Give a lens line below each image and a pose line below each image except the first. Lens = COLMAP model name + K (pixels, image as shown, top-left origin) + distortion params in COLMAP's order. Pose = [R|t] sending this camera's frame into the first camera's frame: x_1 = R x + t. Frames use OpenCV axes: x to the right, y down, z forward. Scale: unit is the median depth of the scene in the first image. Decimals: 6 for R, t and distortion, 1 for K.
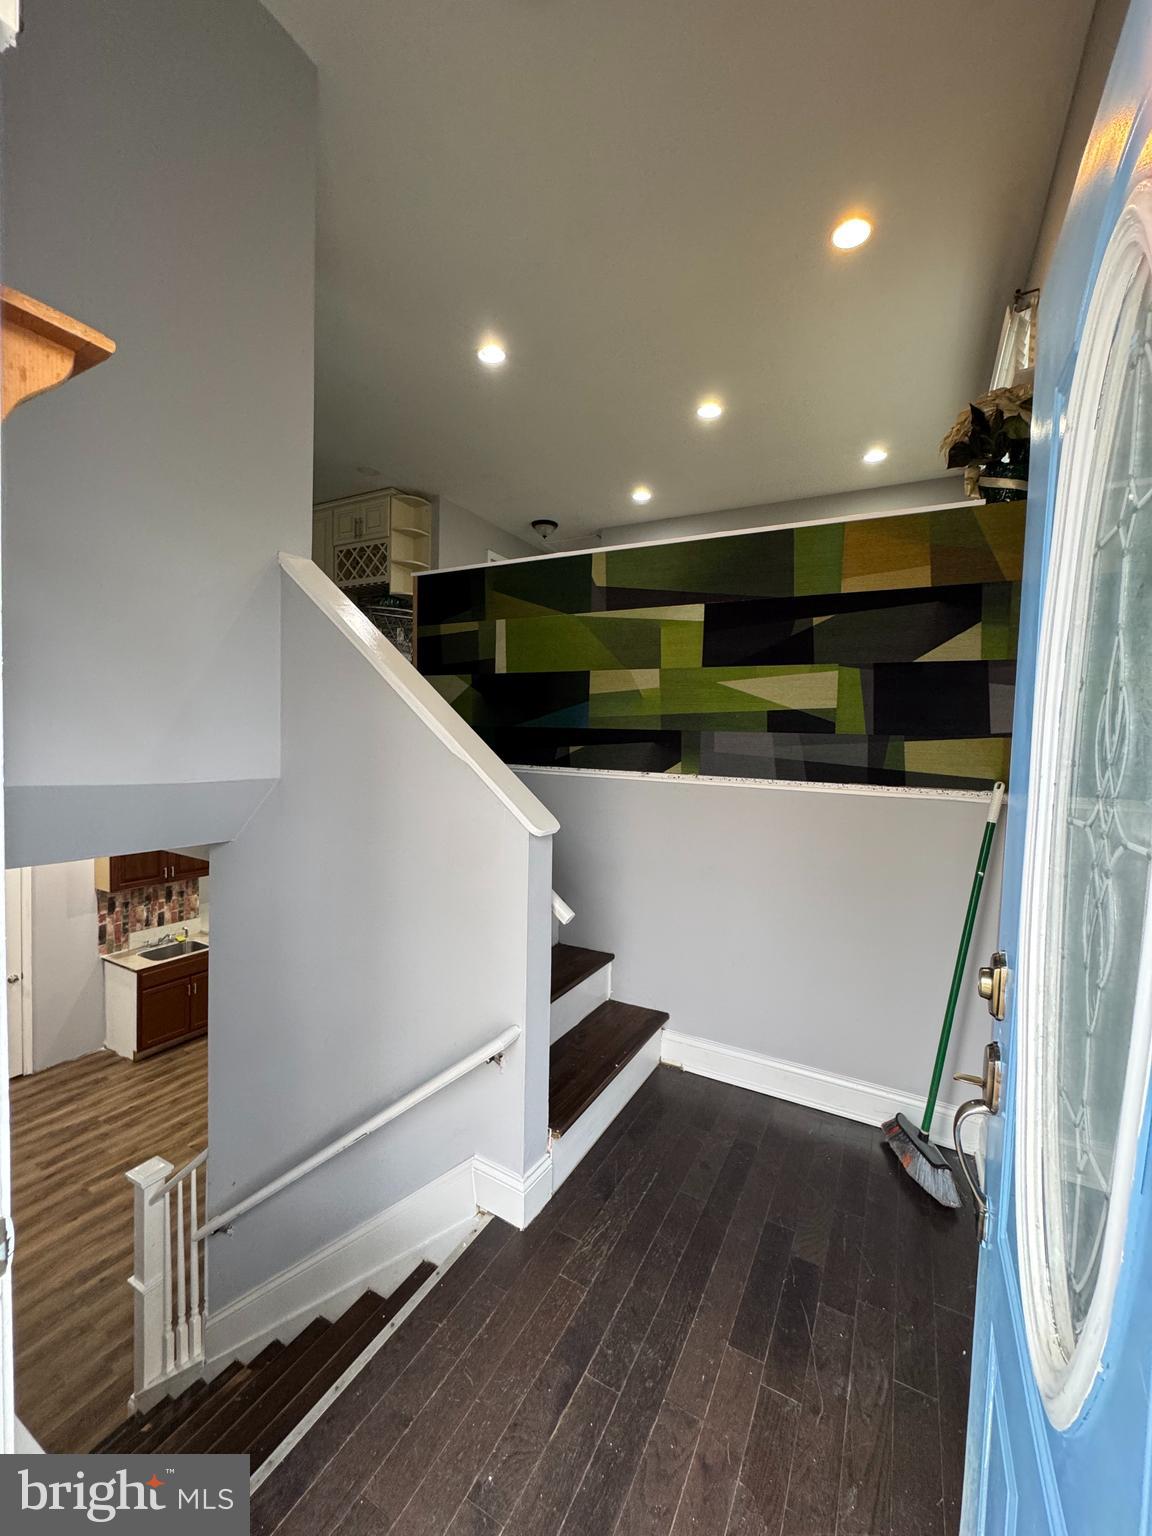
lens RADIAL K [[613.7, 0, 576.0], [0, 613.7, 768.0], [0, 0, 1]] dist [-0.000277, -0.000114]
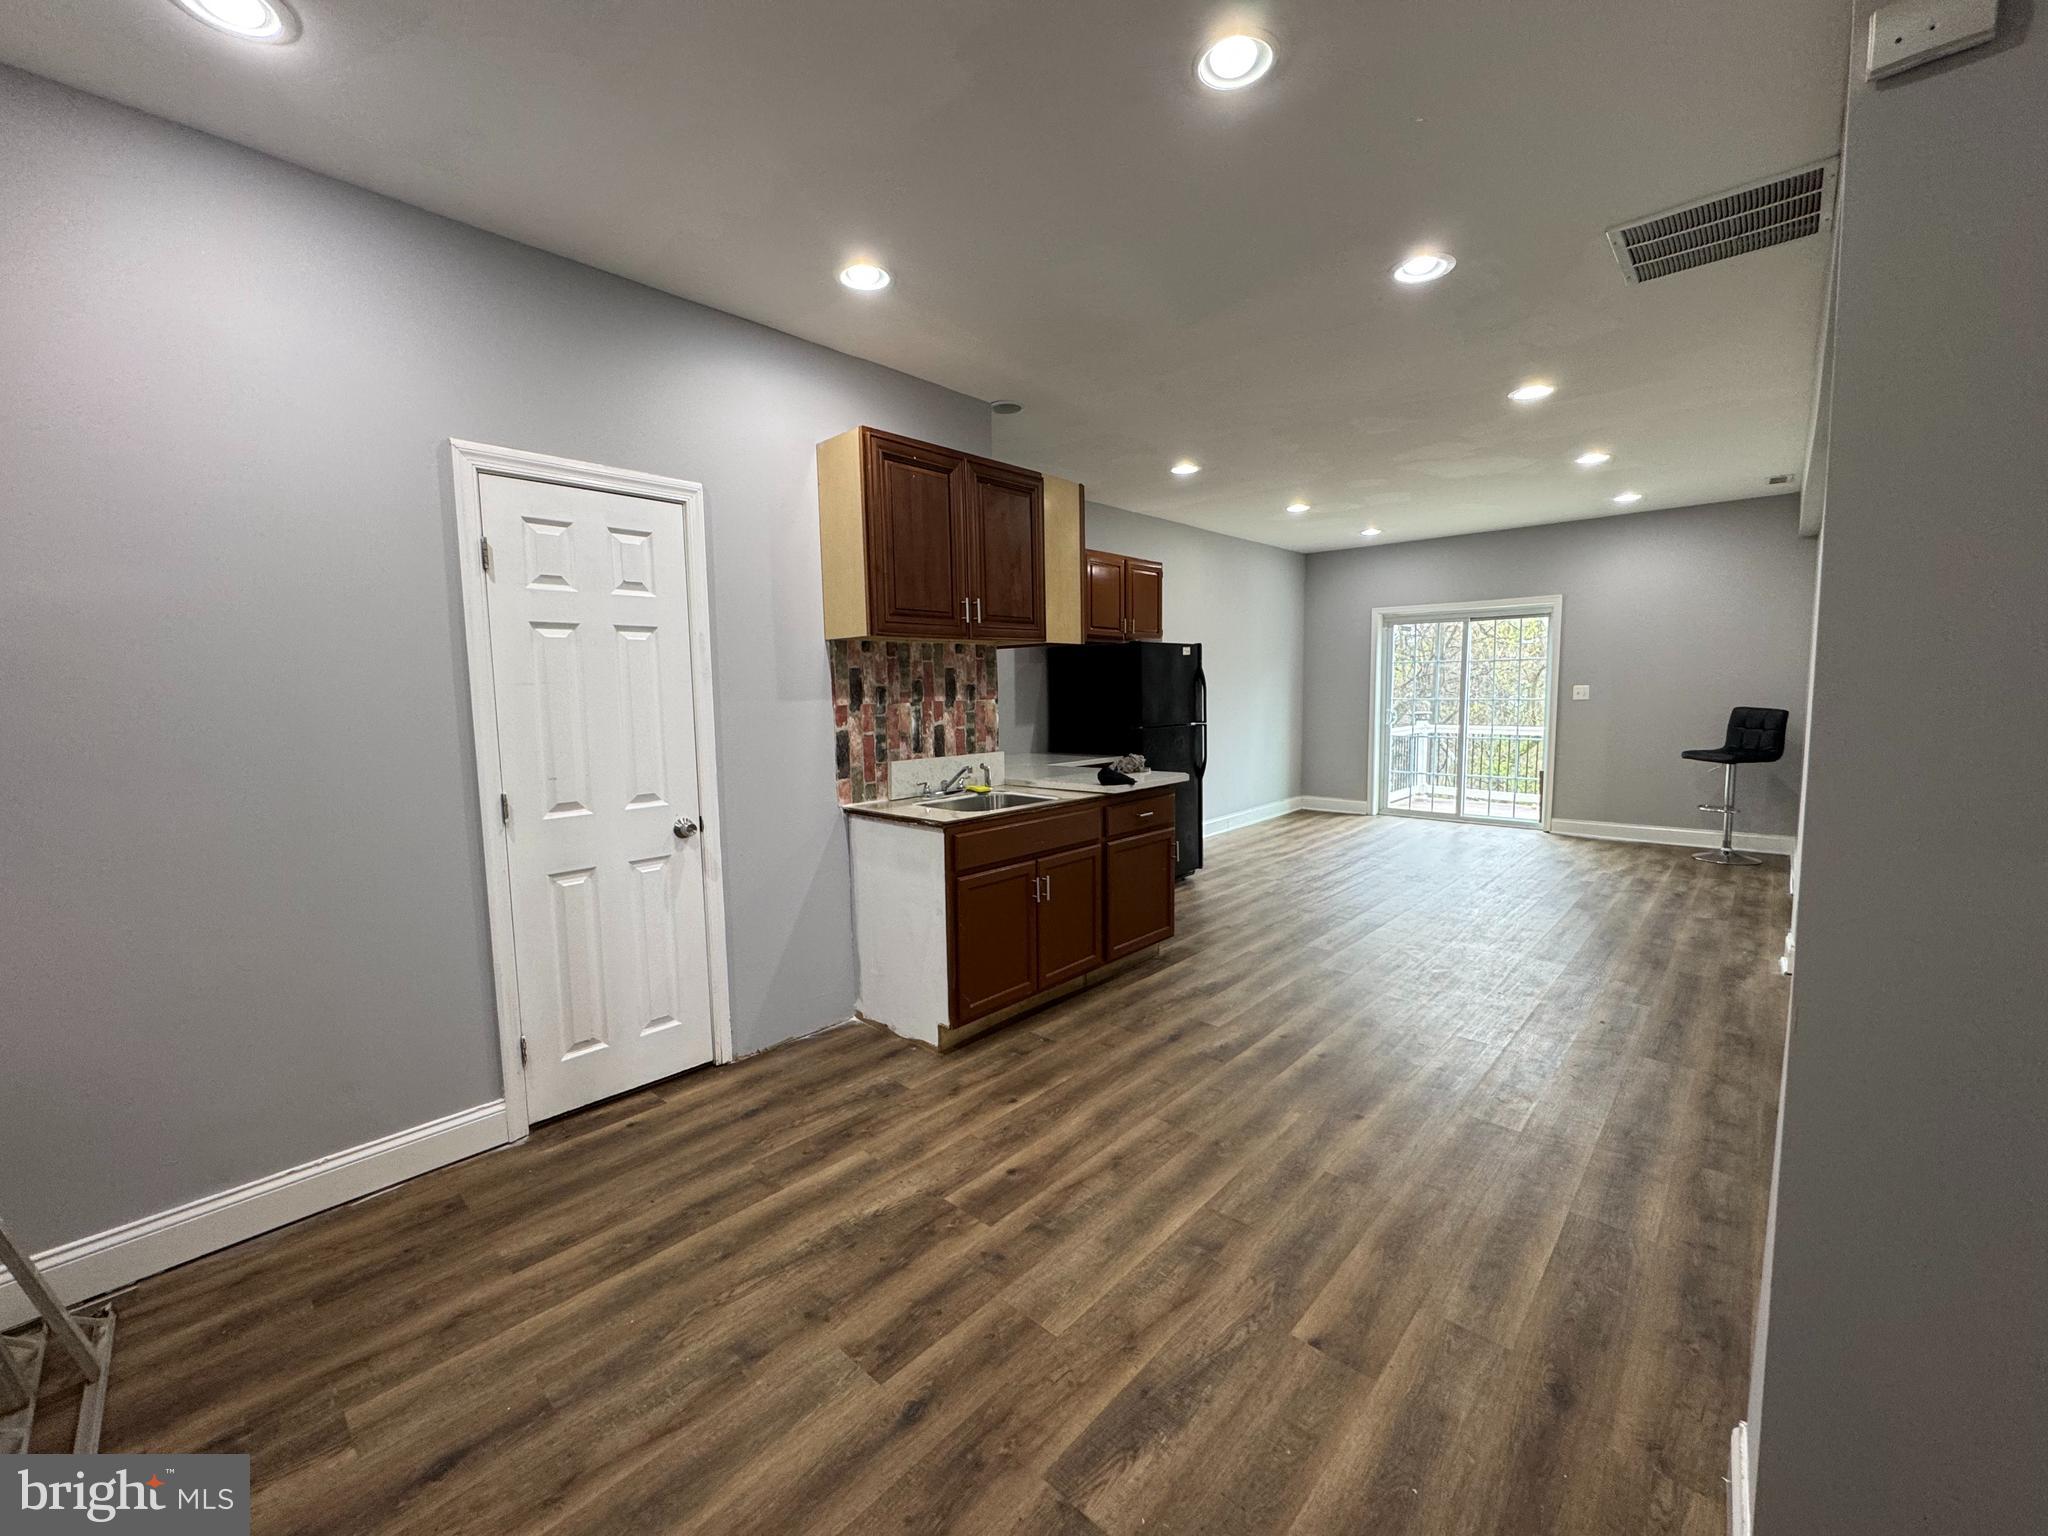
lens RADIAL K [[818.2, 0, 1024.0], [0, 818.2, 768.0], [0, 0, 1]] dist [-0.000277, -0.000114]
pose [[0.968563, -0.022622, -0.247738, -0.516969], [0.035987, 0.998123, 0.049553, 0.260627], [0.246152, -0.056910, 0.967559, 0.488547]]
